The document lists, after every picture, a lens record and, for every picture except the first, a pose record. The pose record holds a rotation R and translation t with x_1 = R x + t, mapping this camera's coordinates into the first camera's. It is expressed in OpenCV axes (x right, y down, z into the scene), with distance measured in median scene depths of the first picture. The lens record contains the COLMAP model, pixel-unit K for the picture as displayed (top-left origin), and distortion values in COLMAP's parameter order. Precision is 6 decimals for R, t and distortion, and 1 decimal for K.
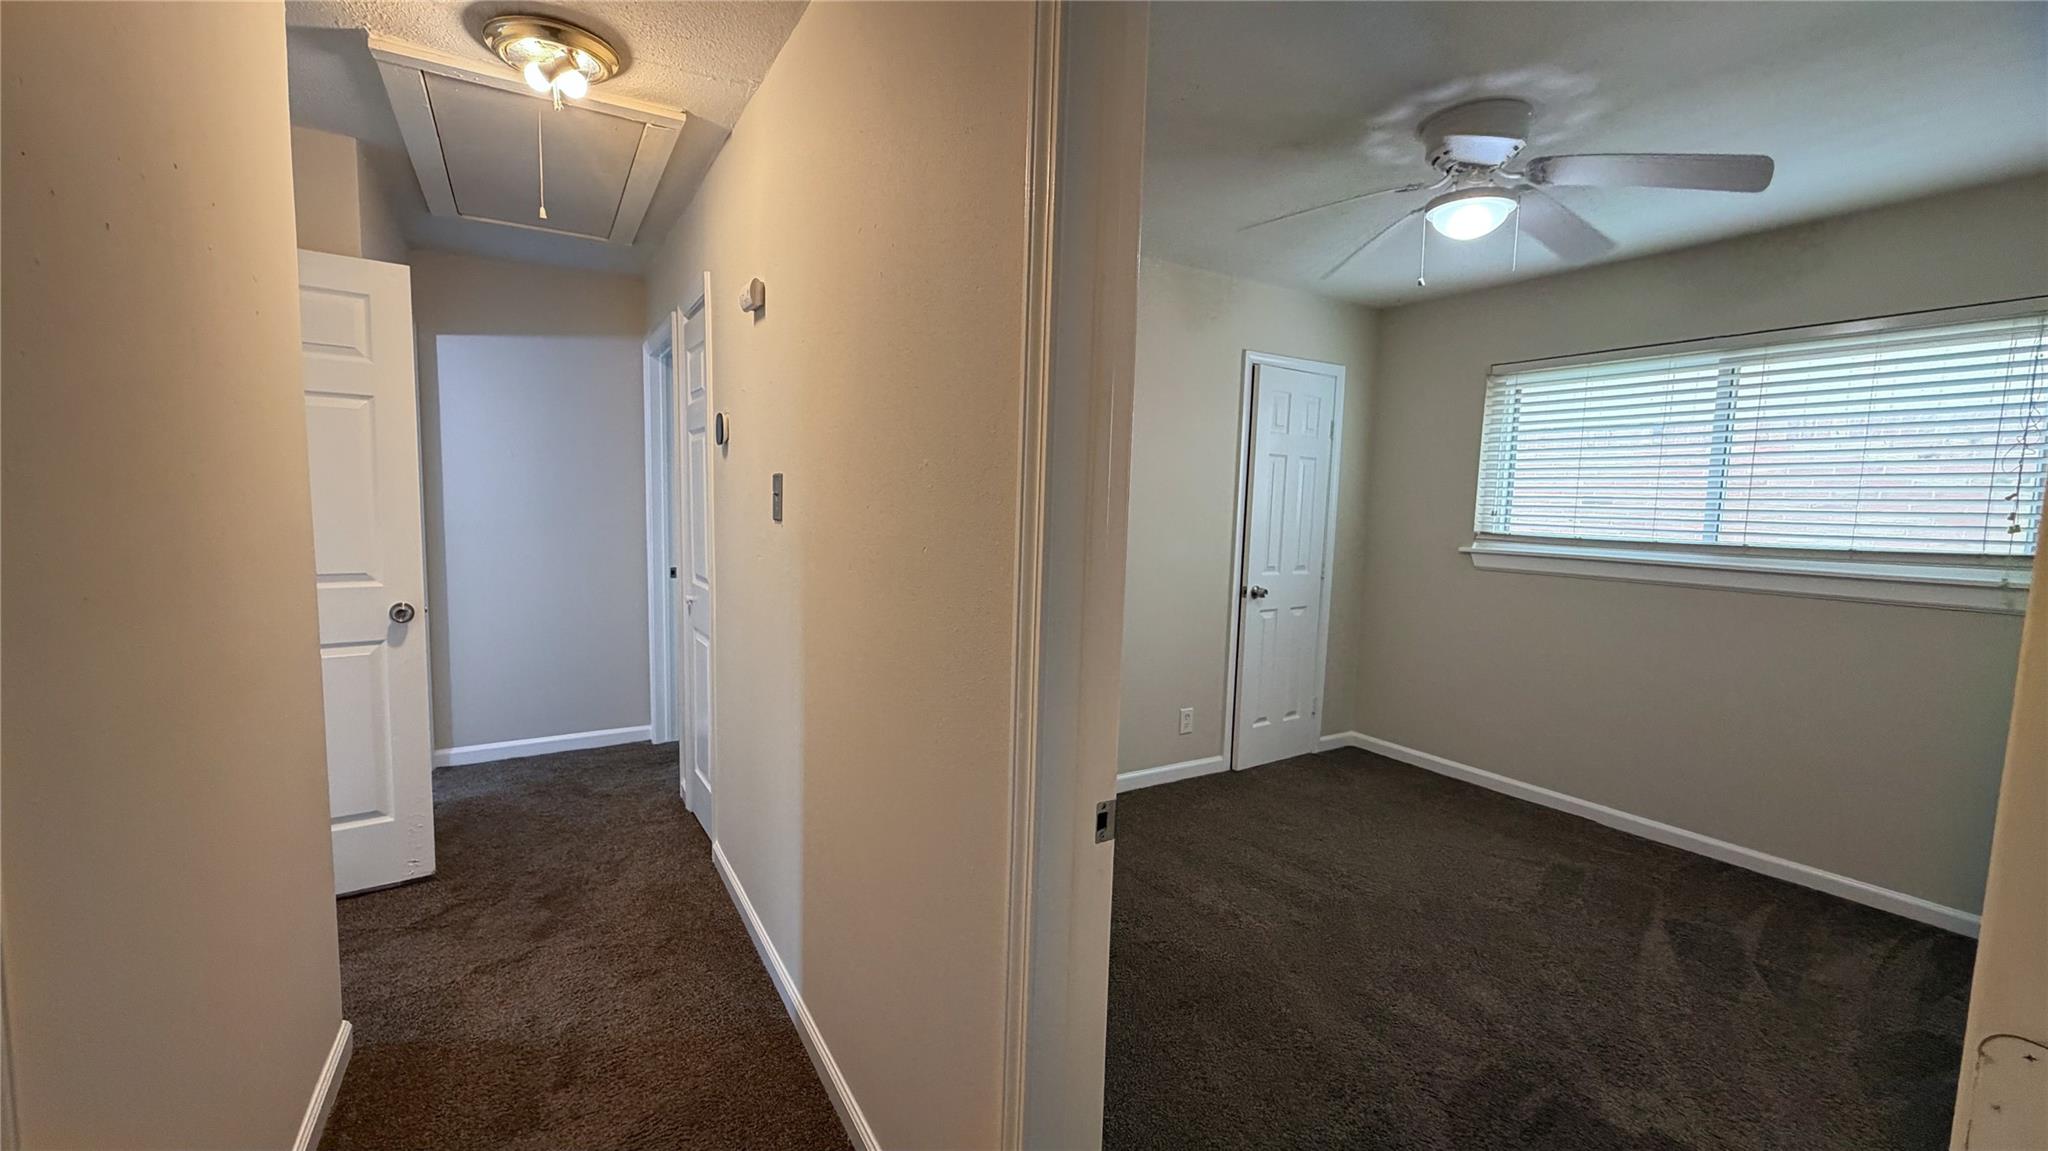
lens RADIAL K [[817.6, 0, 1026.4], [0, 817.6, 573.2], [0, 0, 1]] dist [0.006266, -0.000914]
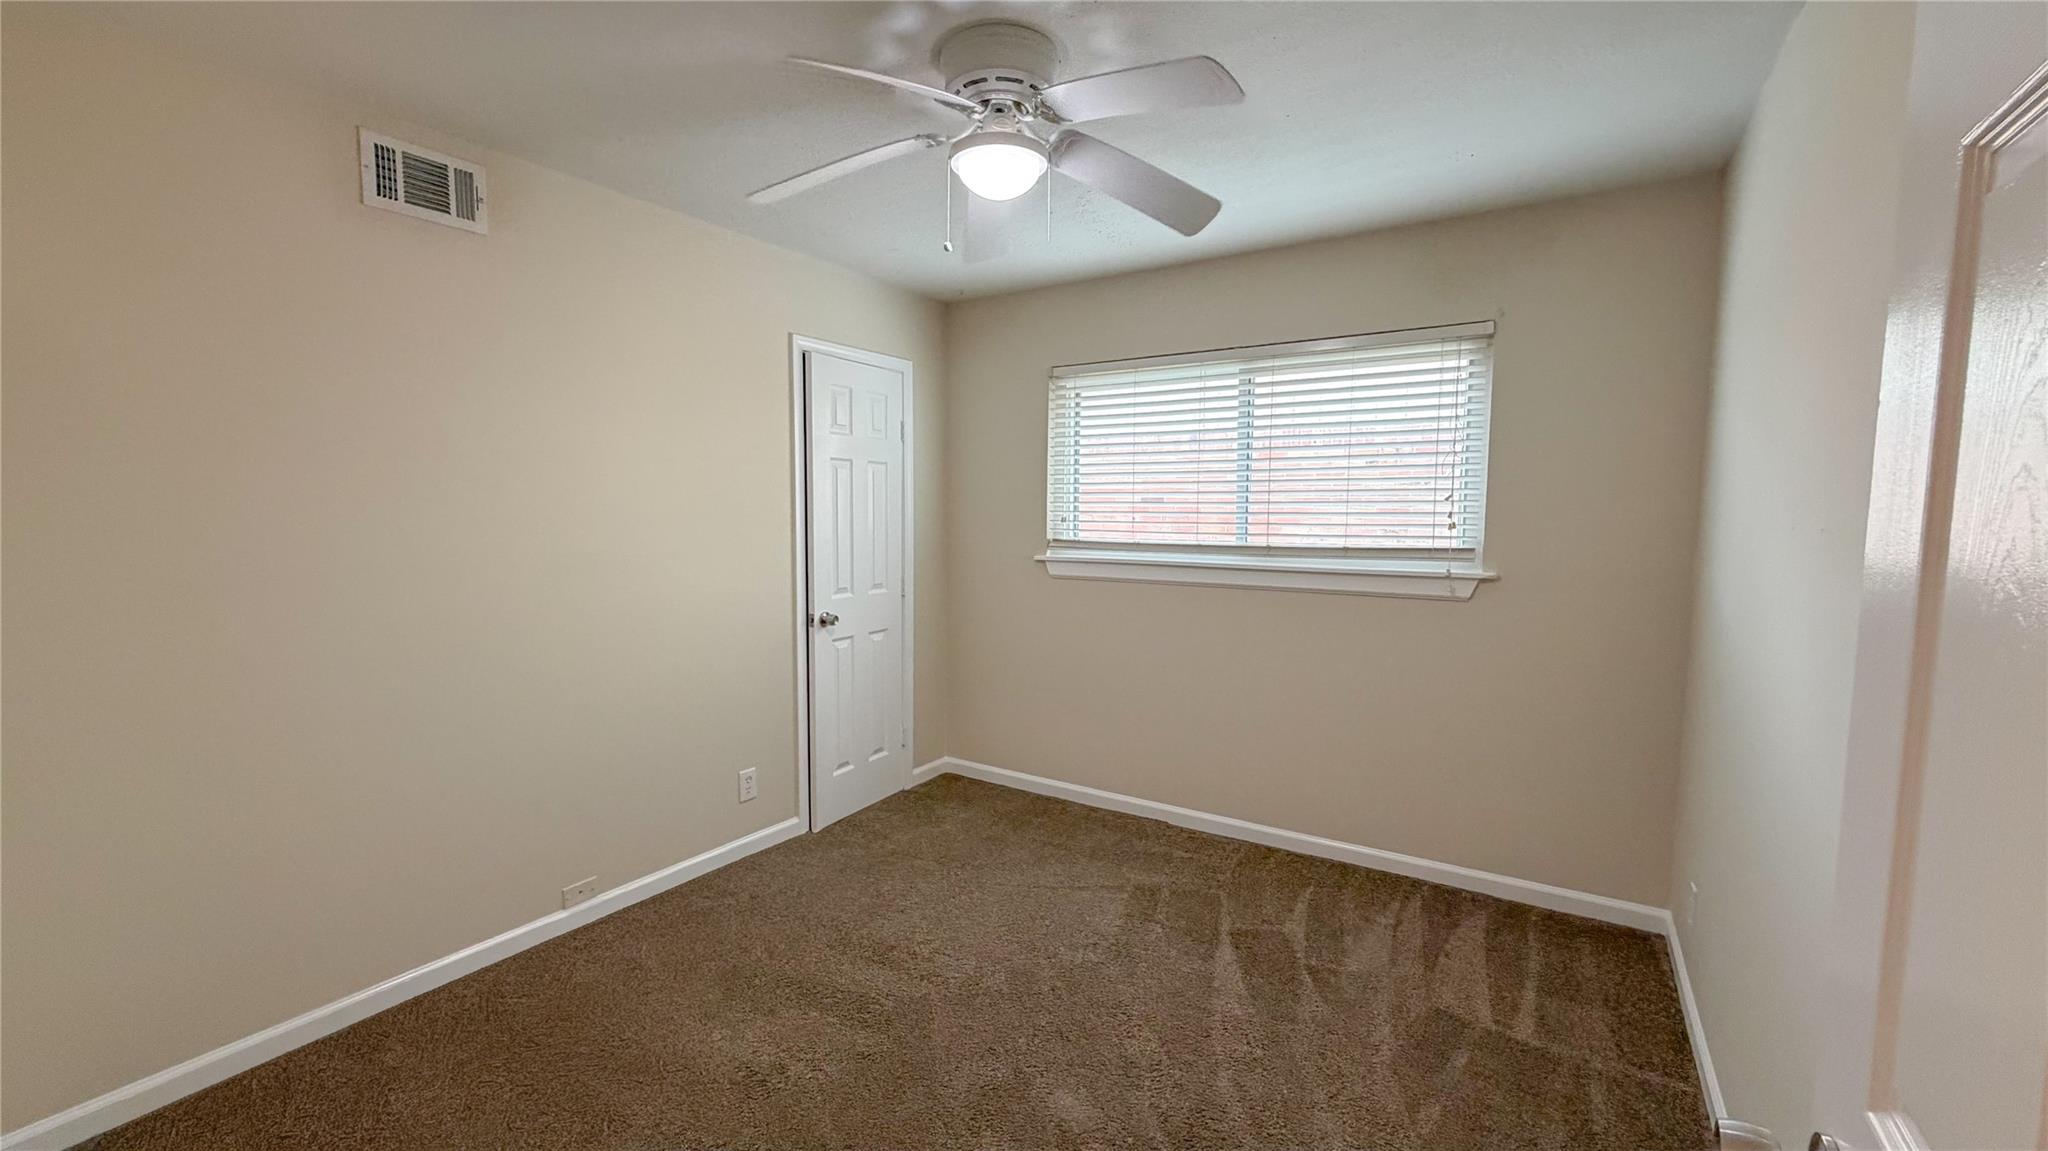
lens RADIAL K [[817.6, 0, 1022.9], [0, 817.6, 572.3], [0, 0, 1]] dist [0.006266, -0.000914]
pose [[0.901144, -0.056722, 0.429793, 0.130922], [0.059289, 0.998213, 0.007430, -0.025675], [-0.429447, 0.018786, 0.902897, 0.178707]]
